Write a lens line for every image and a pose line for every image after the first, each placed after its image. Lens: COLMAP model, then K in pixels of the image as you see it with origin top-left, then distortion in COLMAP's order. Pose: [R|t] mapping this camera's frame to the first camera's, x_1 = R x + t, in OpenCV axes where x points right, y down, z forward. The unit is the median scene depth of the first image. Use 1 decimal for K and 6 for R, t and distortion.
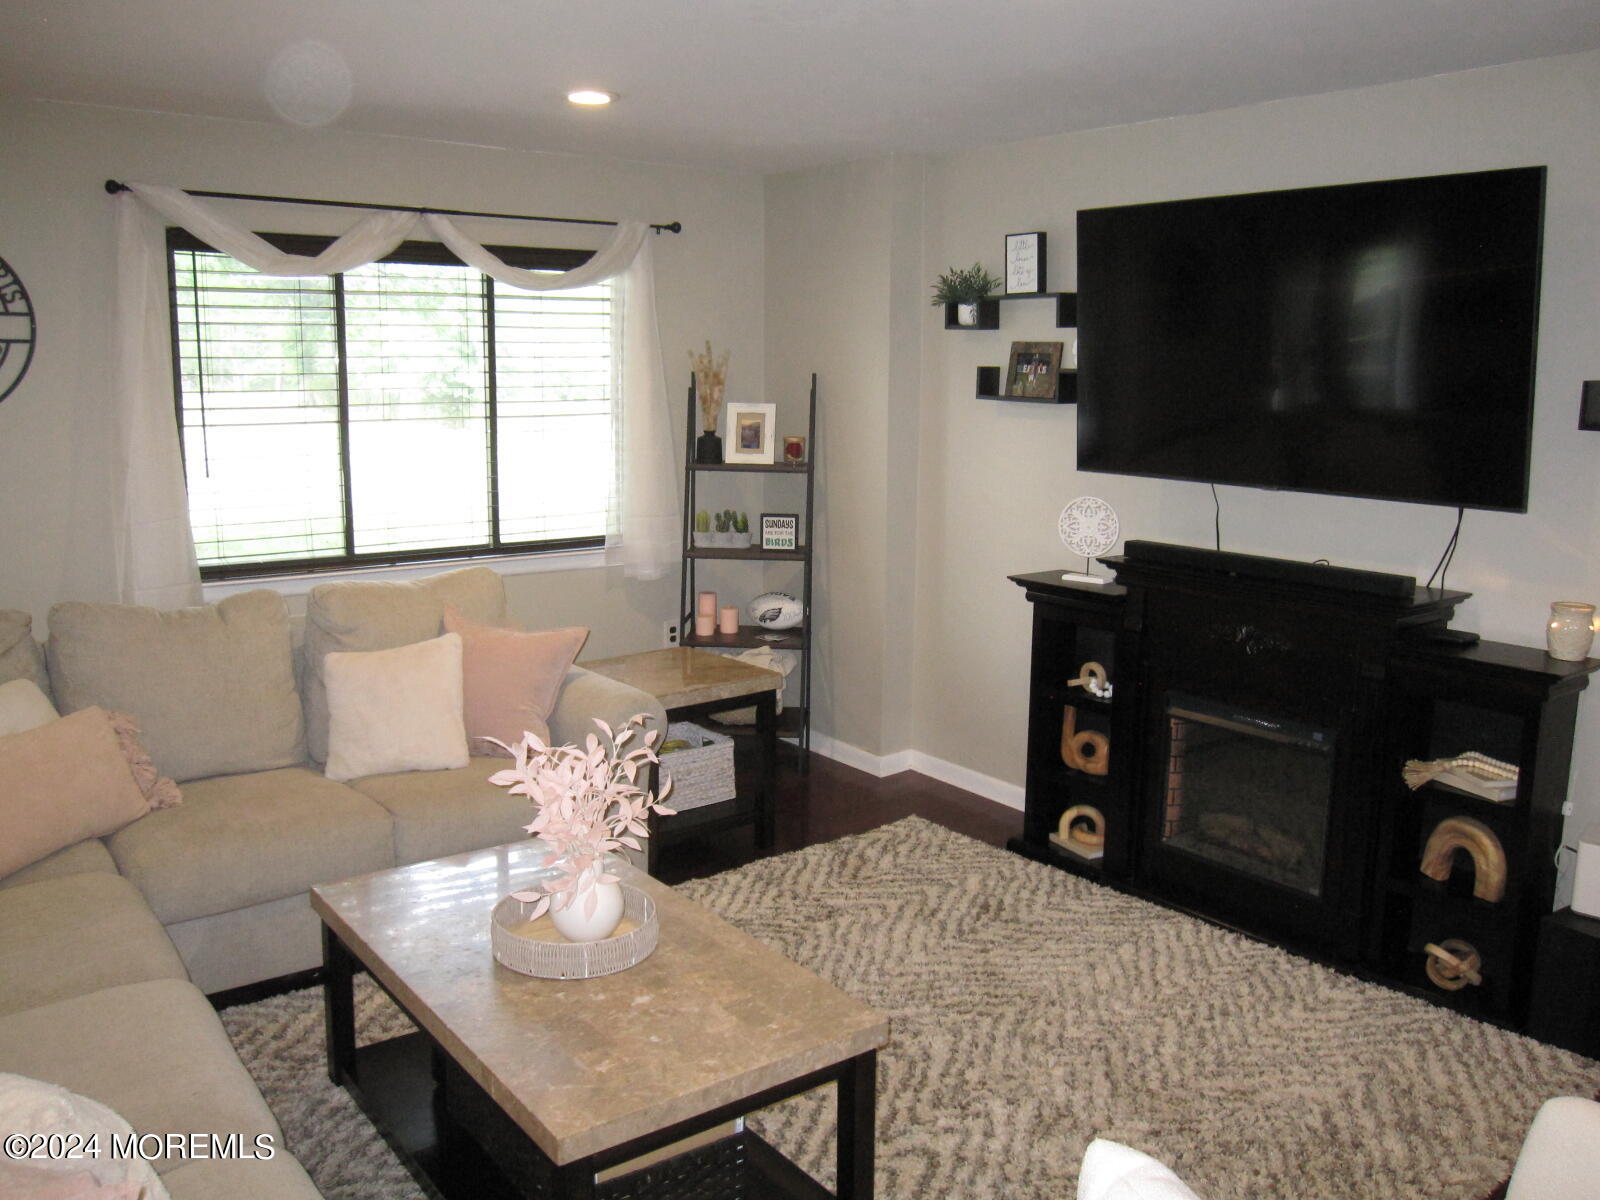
lens RADIAL K [[1333.6, 0, 808.5], [0, 1333.6, 600.9], [0, 0, 1]] dist [-0.077696, 0.040887]
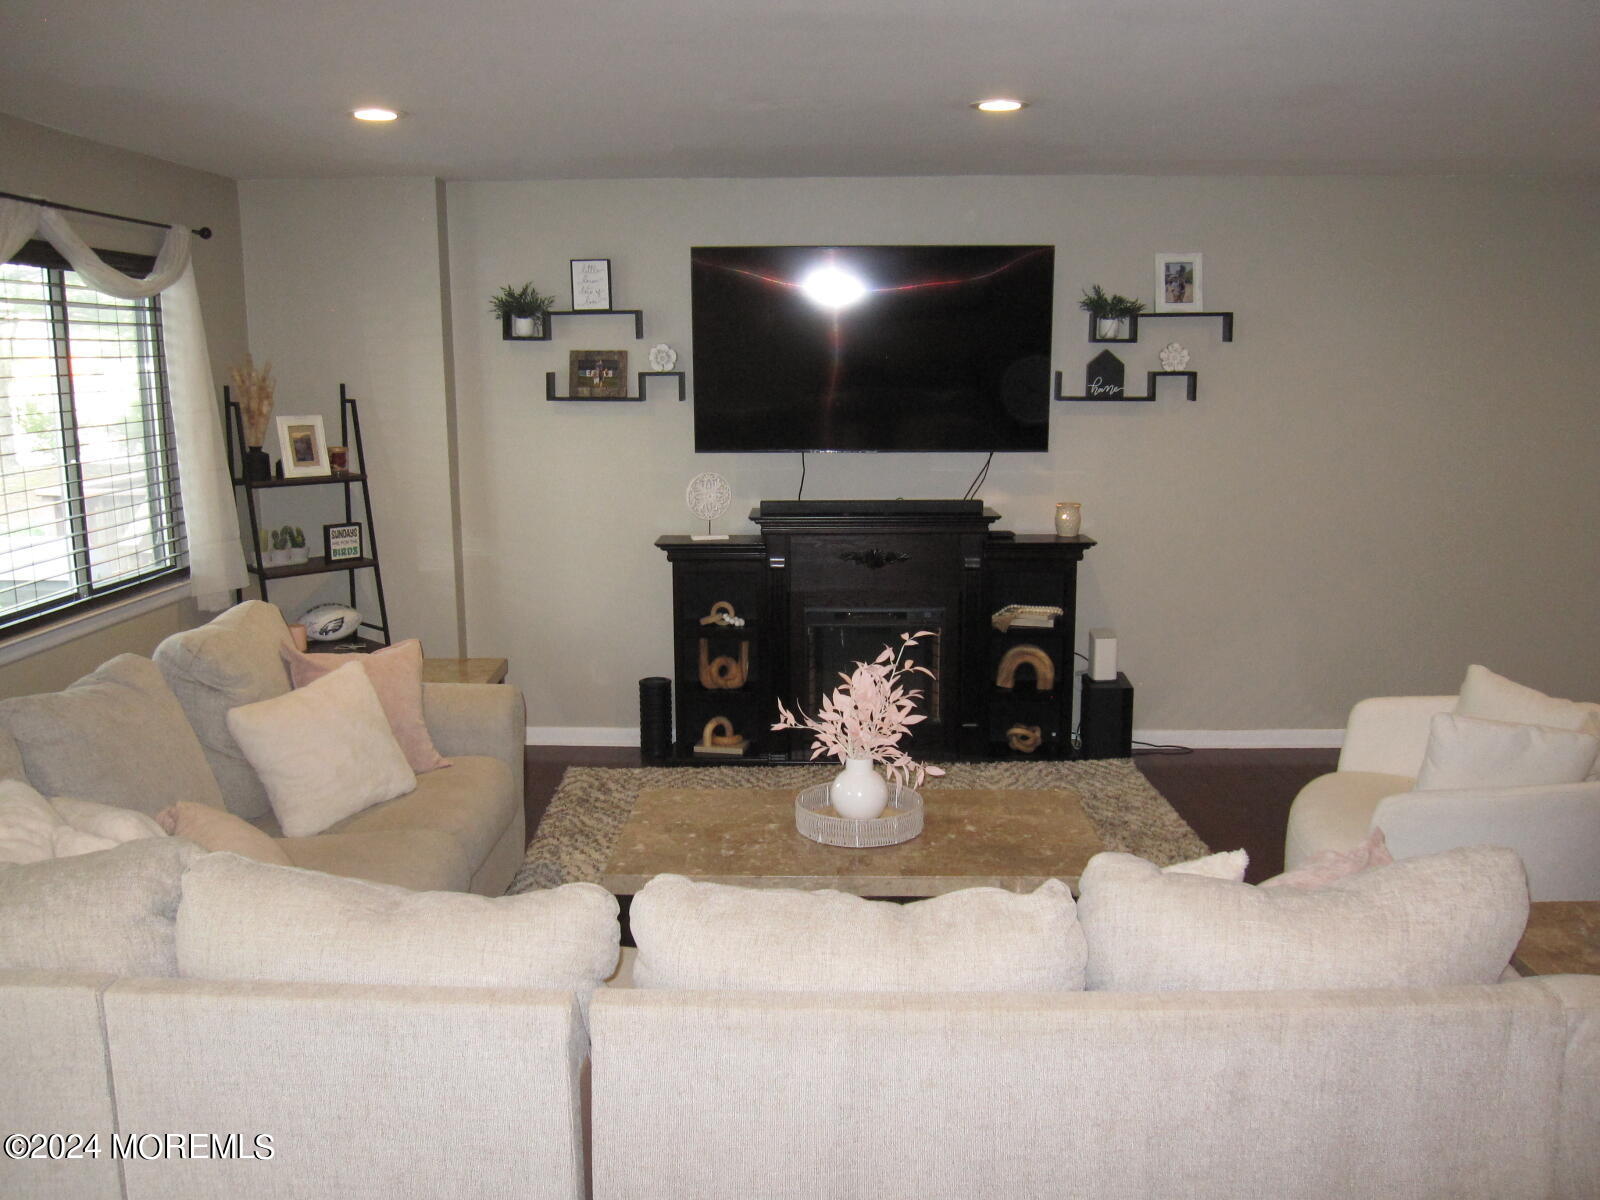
lens RADIAL K [[1333.6, 0, 801.7], [0, 1333.6, 593.5], [0, 0, 1]] dist [-0.077696, 0.040887]
pose [[0.627178, -0.146012, 0.765067, -0.674081], [0.147294, 0.986781, 0.067579, -0.034524], [-0.764821, 0.070306, 0.640395, 0.114892]]
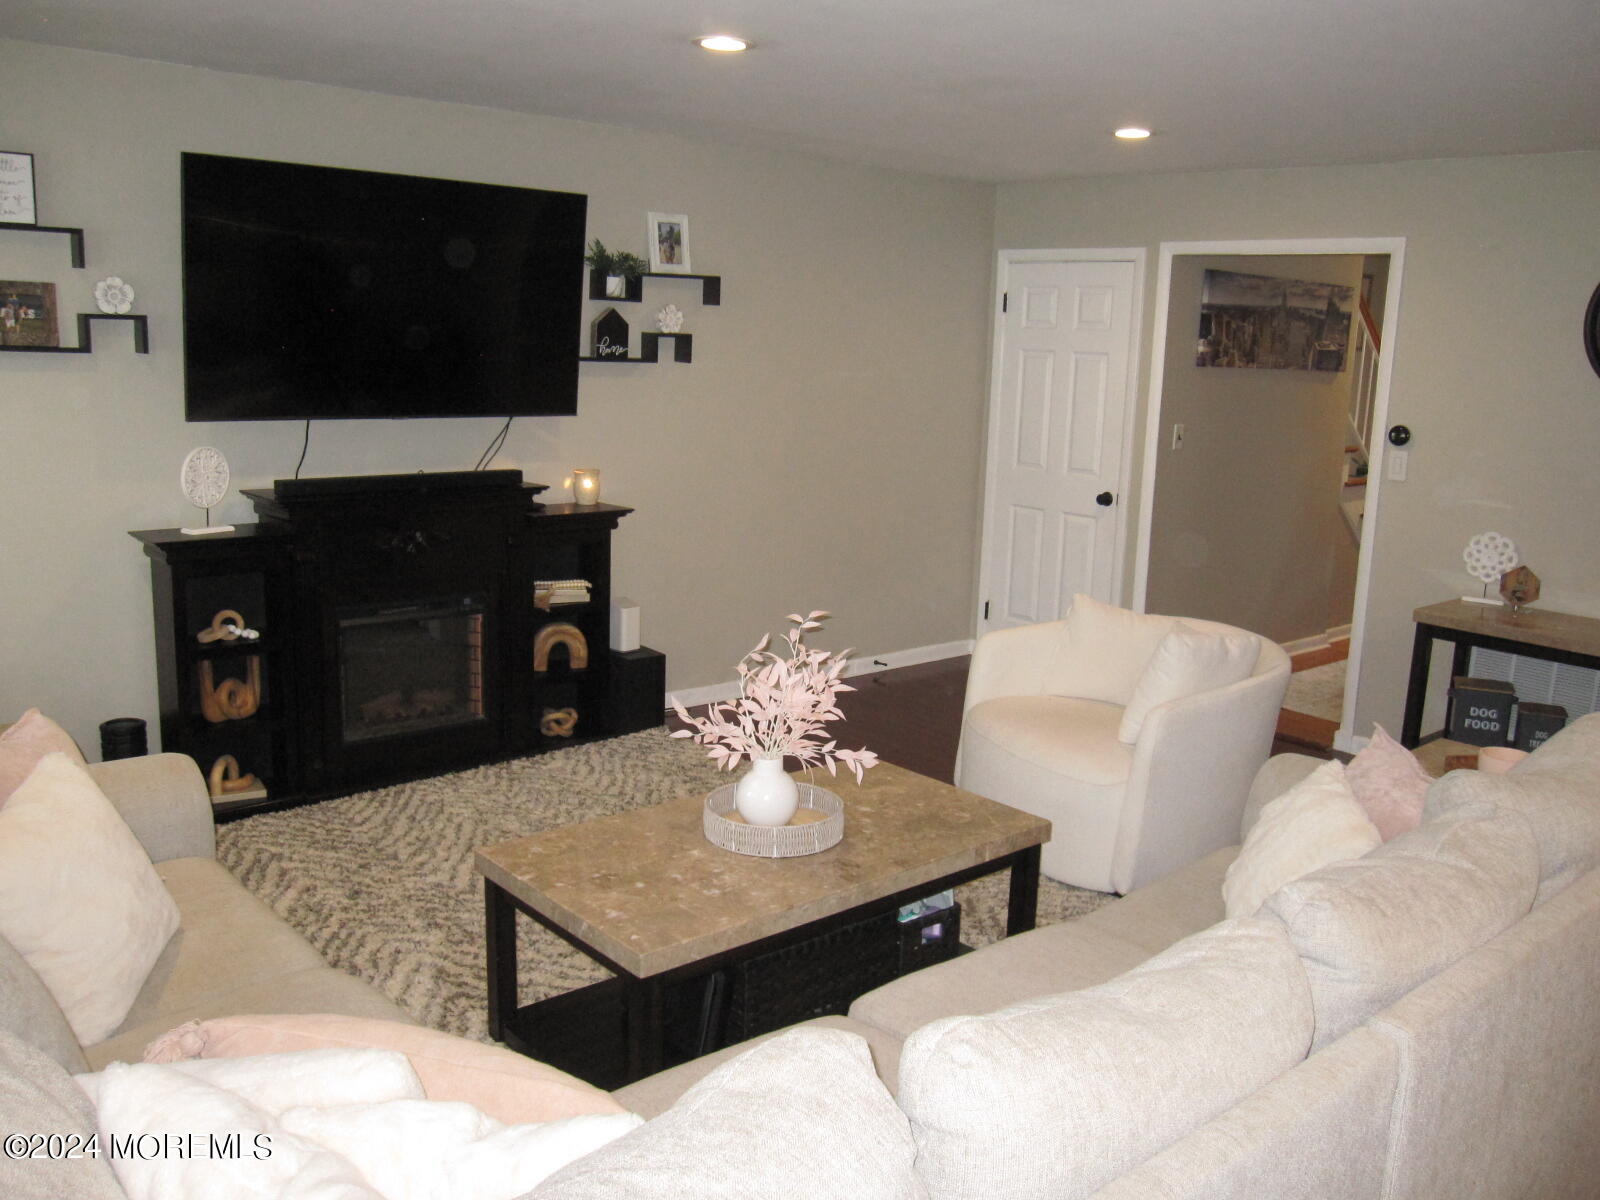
lens RADIAL K [[1333.6, 0, 798.5], [0, 1333.6, 602.1], [0, 0, 1]] dist [-0.077696, 0.040887]
pose [[-0.063033, -0.204660, 0.976801, -0.739477], [0.136961, 0.967714, 0.211594, -0.104904], [-0.988569, 0.147121, -0.032968, 0.569127]]
